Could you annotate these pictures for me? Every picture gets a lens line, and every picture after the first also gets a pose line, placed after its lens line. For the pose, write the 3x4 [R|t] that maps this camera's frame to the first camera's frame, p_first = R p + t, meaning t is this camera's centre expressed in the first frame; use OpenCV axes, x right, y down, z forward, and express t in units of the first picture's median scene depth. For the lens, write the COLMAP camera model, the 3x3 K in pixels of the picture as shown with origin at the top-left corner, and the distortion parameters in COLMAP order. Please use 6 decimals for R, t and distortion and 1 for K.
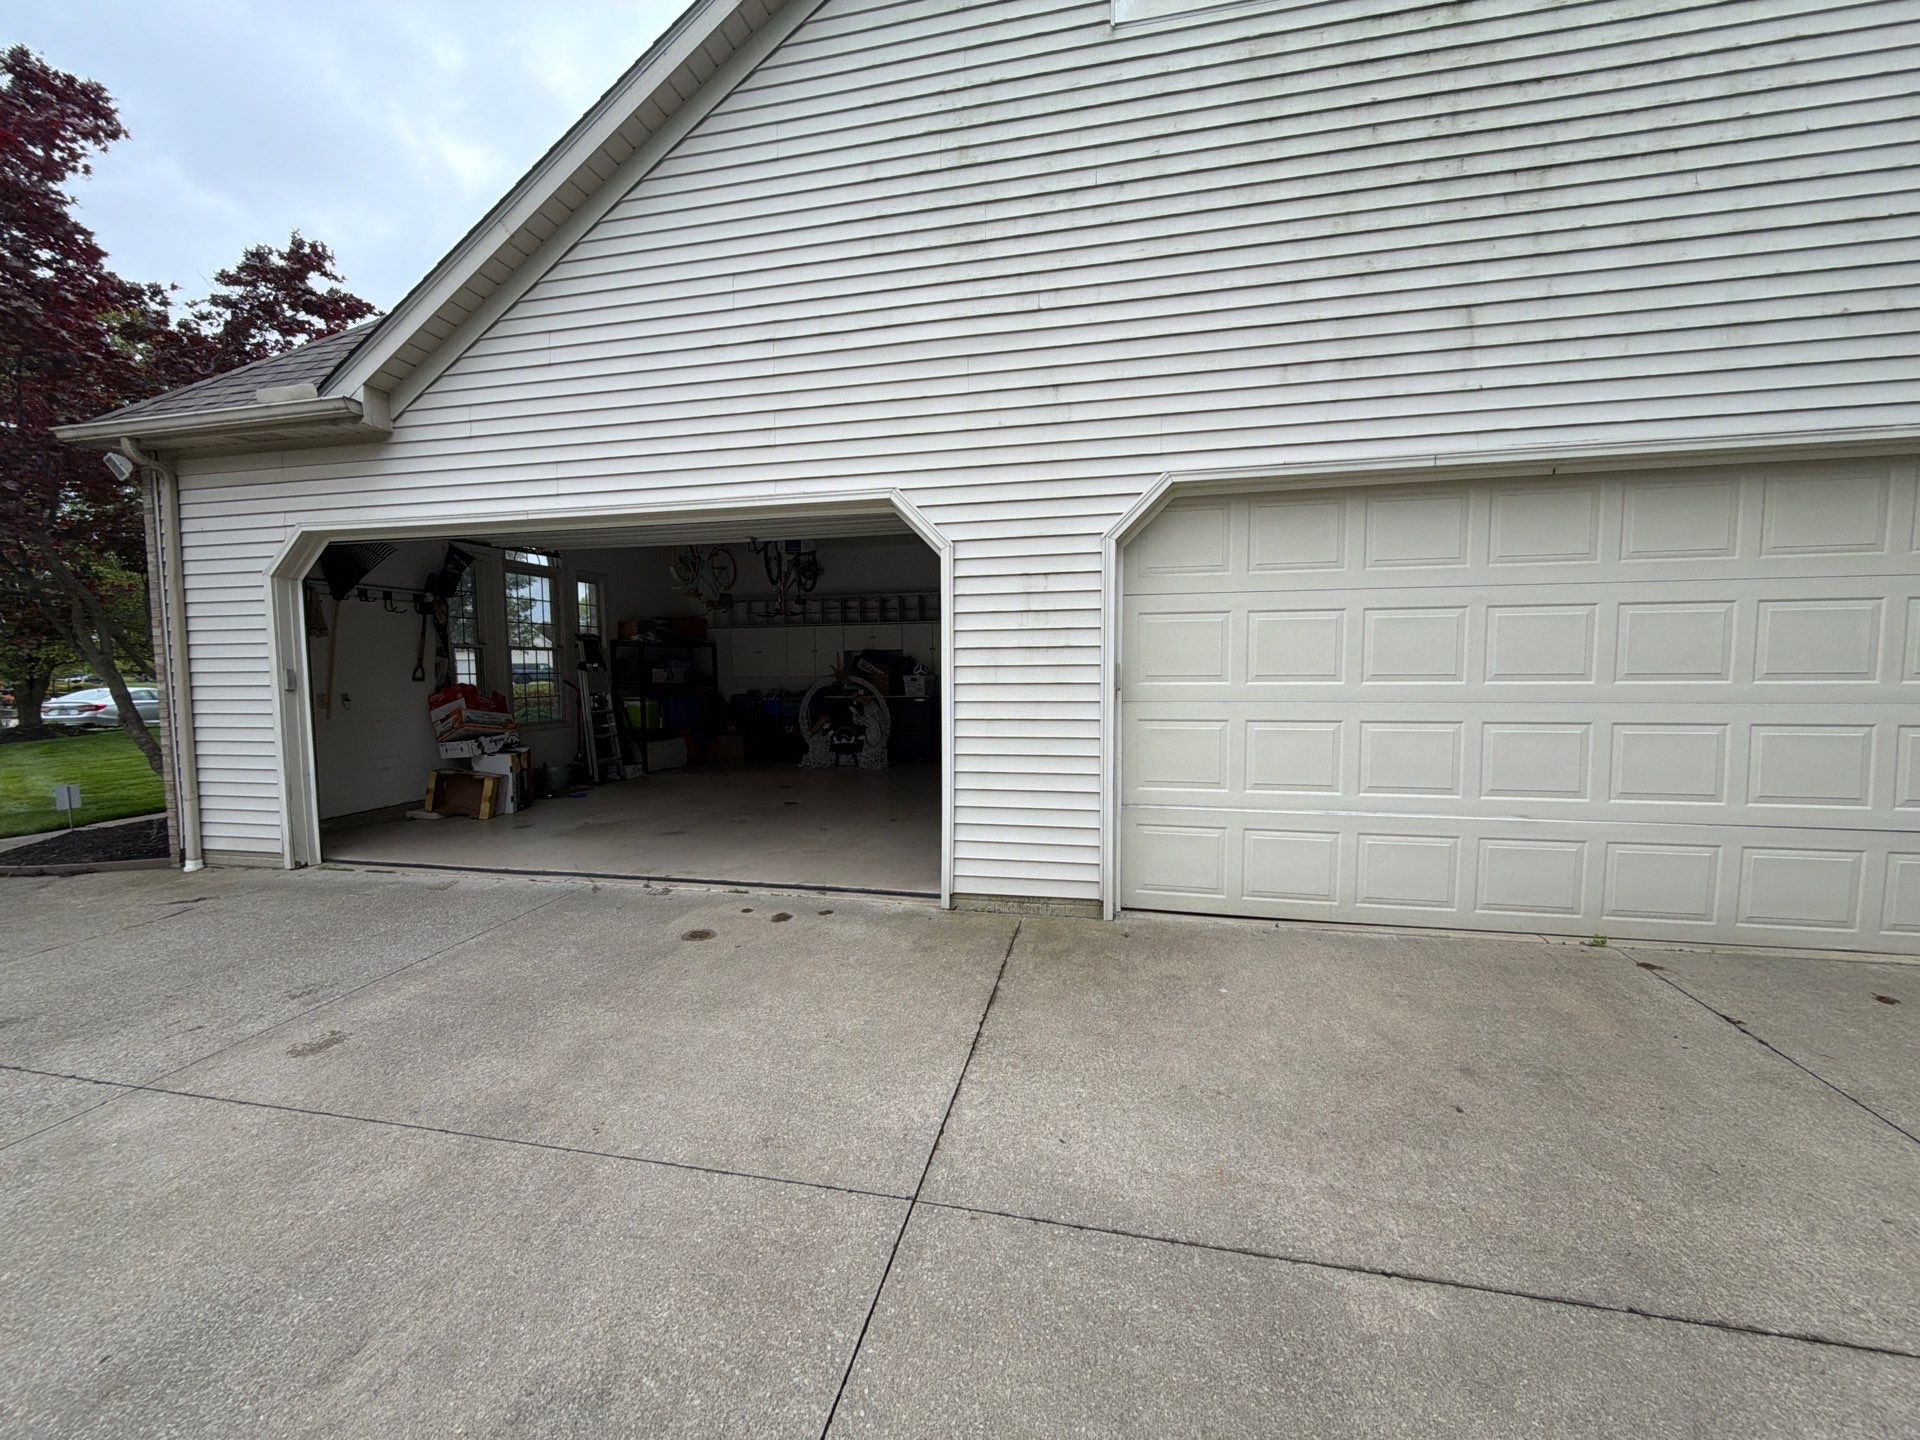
lens RADIAL K [[765.6, 0, 957.6], [0, 765.6, 716.5], [0, 0, 1]] dist [-0.000383, -0.000085]
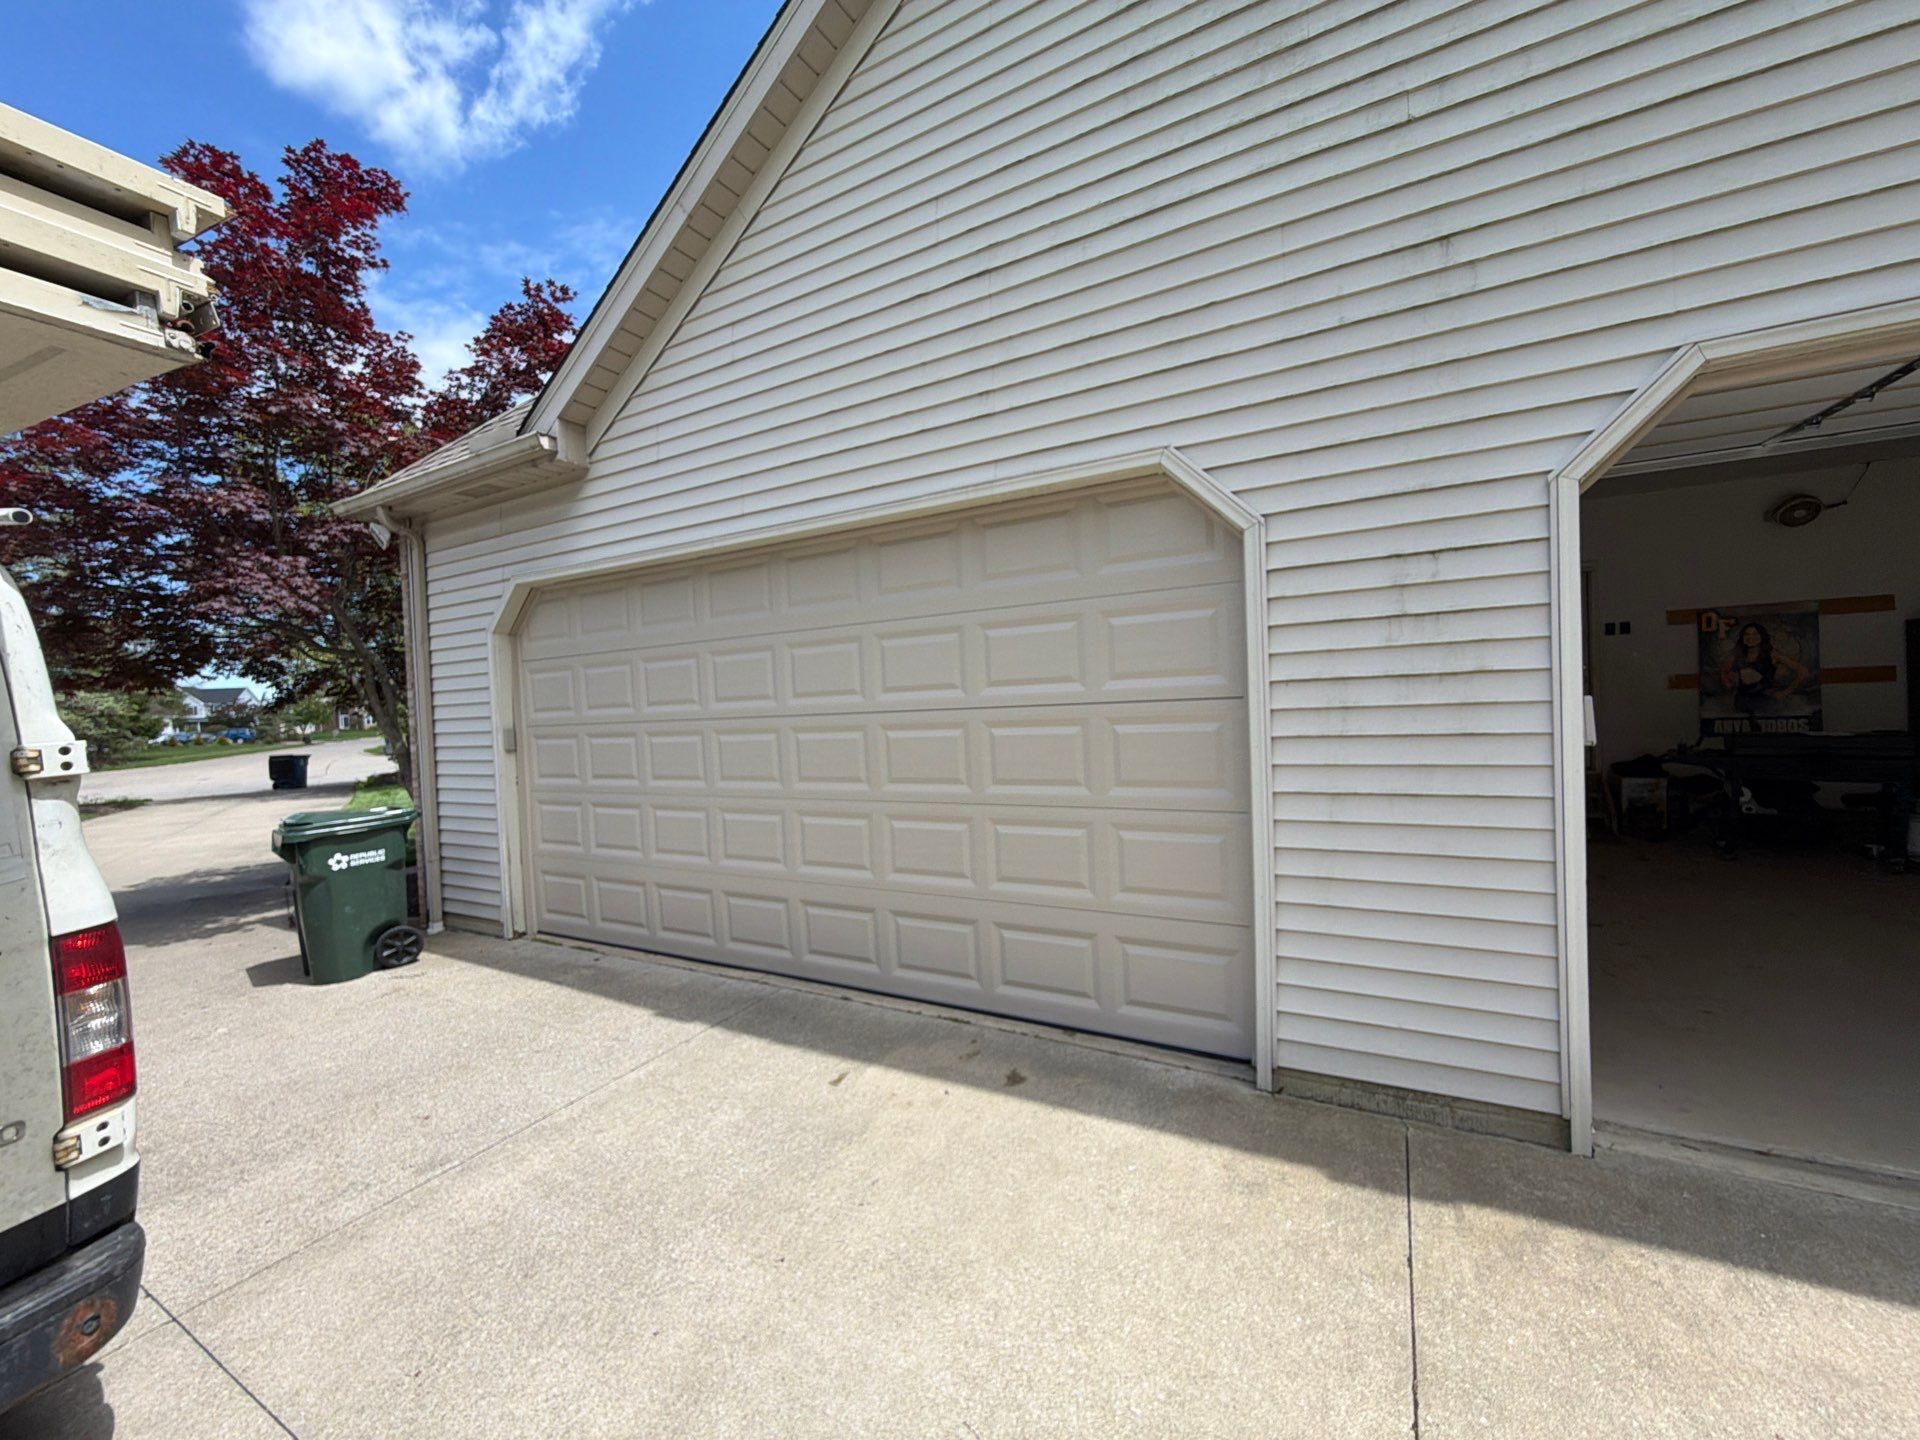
lens RADIAL K [[765.6, 0, 956.6], [0, 765.6, 717.3], [0, 0, 1]] dist [-0.000383, -0.000085]
pose [[0.954635, -0.025018, -0.296726, -0.072280], [0.014456, 0.999183, -0.037738, -0.043732], [0.297428, 0.031737, 0.954217, 0.346984]]
